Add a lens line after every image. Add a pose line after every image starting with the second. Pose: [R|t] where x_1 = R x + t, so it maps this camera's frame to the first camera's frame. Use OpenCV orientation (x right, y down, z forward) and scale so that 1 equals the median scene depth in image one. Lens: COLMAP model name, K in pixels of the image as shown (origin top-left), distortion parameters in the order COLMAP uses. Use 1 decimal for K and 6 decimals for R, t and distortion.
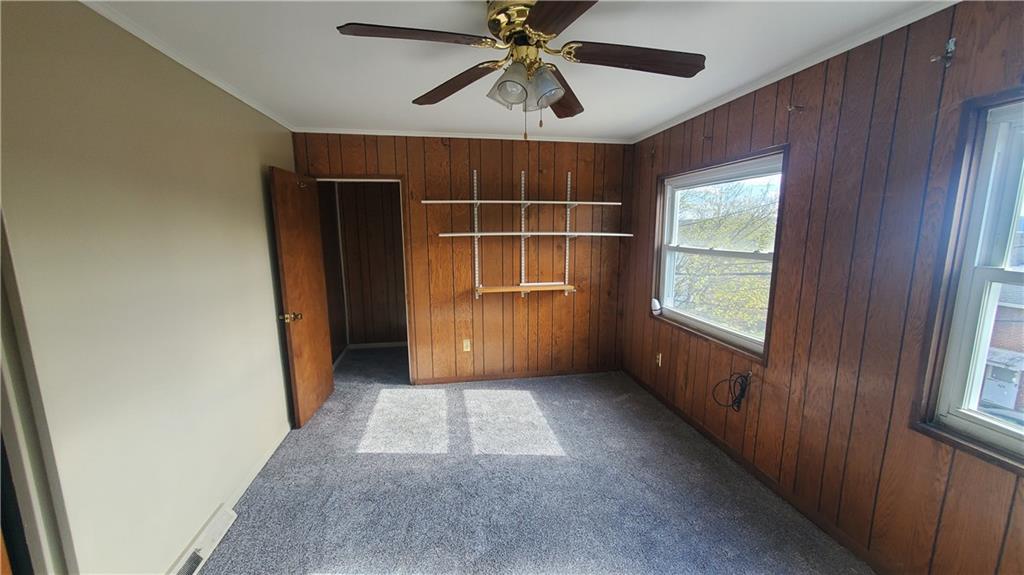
lens RADIAL K [[399.0, 0, 514.9], [0, 399.0, 298.2], [0, 0, 1]] dist [-0.000028, 0.000029]
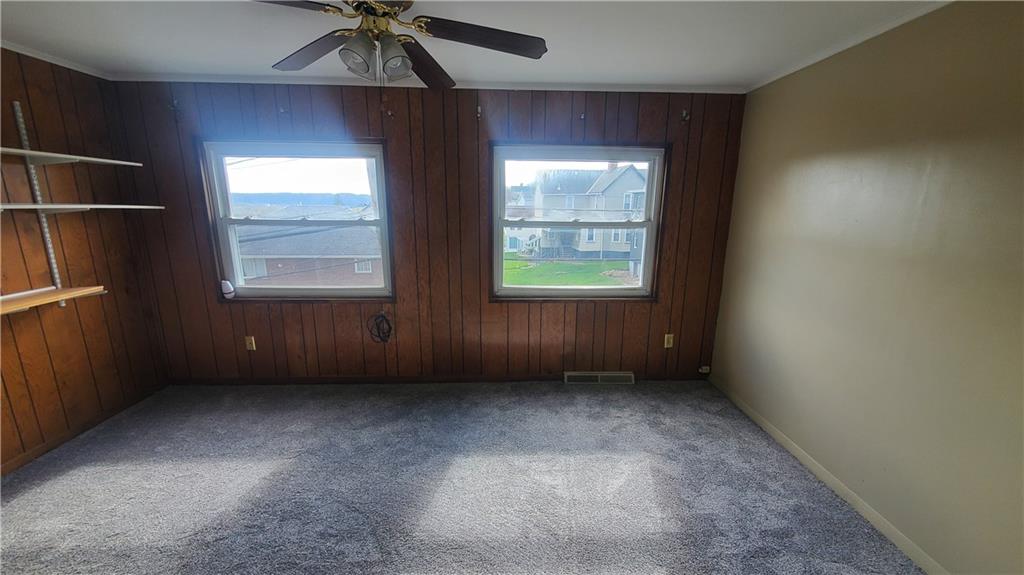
lens RADIAL K [[406.7, 0, 521.7], [0, 406.7, 295.3], [0, 0, 1]] dist [-0.000679, 0.000013]
pose [[0.156658, -0.217072, 0.963503, -0.423076], [0.160969, 0.968116, 0.191939, -0.033924], [-0.974447, 0.125025, 0.186605, 0.205135]]
